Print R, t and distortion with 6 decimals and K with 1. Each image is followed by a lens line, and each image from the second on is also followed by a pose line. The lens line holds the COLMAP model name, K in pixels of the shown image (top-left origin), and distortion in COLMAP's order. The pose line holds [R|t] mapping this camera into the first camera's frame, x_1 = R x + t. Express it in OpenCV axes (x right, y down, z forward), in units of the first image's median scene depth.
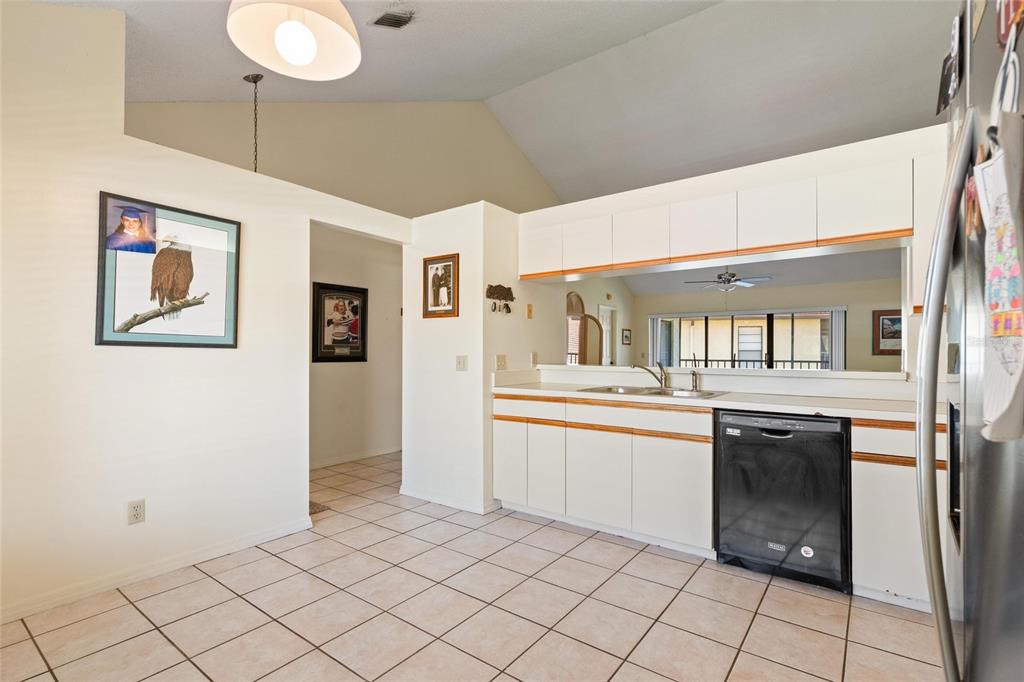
lens RADIAL K [[479.5, 0, 508.7], [0, 479.5, 349.2], [0, 0, 1]] dist [-0.004110, 0.000156]
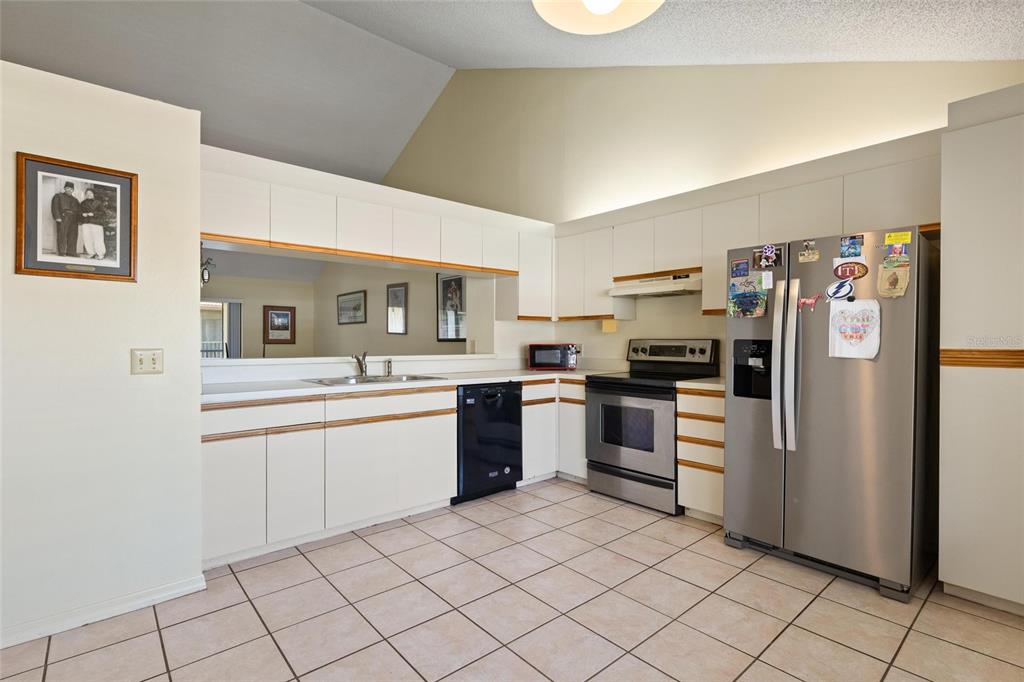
lens RADIAL K [[479.5, 0, 508.8], [0, 479.5, 338.6], [0, 0, 1]] dist [-0.004110, 0.000156]
pose [[0.212220, 0.004671, 0.977211, -0.600092], [-0.005449, 0.999979, -0.003596, 0.000807], [-0.977207, -0.004561, 0.212241, 0.443962]]
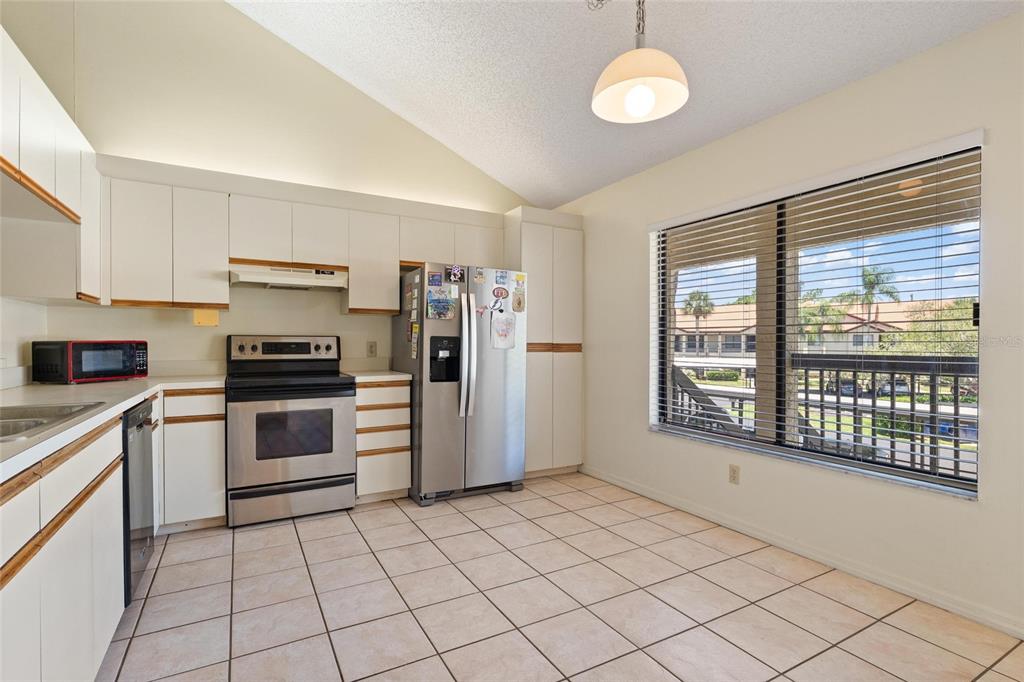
lens RADIAL K [[479.5, 0, 512.3], [0, 479.5, 344.5], [0, 0, 1]] dist [-0.004110, 0.000156]
pose [[-0.914530, -0.003258, 0.404506, -0.296212], [-0.003976, 0.999992, -0.000935, 0.014325], [-0.404499, -0.002463, -0.914535, 1.061051]]
